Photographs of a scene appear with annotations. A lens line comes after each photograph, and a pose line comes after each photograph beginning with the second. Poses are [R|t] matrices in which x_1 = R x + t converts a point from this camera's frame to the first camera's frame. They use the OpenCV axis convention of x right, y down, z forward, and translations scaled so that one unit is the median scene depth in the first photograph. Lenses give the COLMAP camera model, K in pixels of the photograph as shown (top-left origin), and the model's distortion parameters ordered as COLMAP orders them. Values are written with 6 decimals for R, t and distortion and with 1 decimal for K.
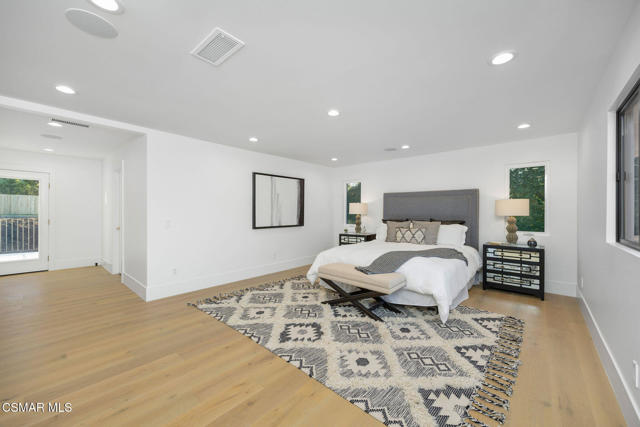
lens RADIAL K [[252.4, 0, 319.8], [0, 252.4, 210.0], [0, 0, 1]] dist [0.009026, 0.000275]
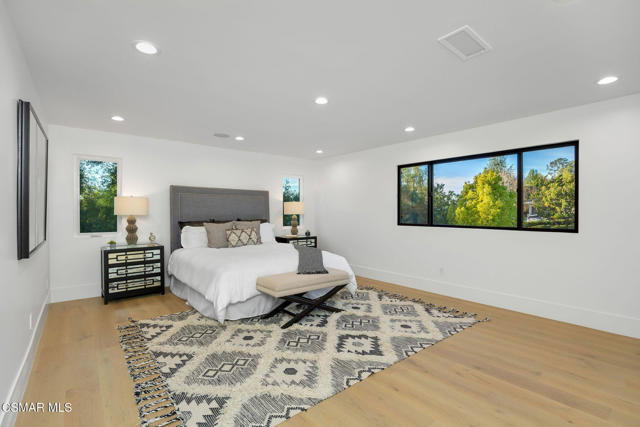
lens RADIAL K [[294.7, 0, 319.7], [0, 294.7, 214.9], [0, 0, 1]] dist [-0.002957, 0.000097]
pose [[0.164835, -0.016118, 0.986190, -0.850146], [-0.008483, 0.999806, 0.017759, -0.001493], [-0.986285, -0.011294, 0.164666, 0.724601]]
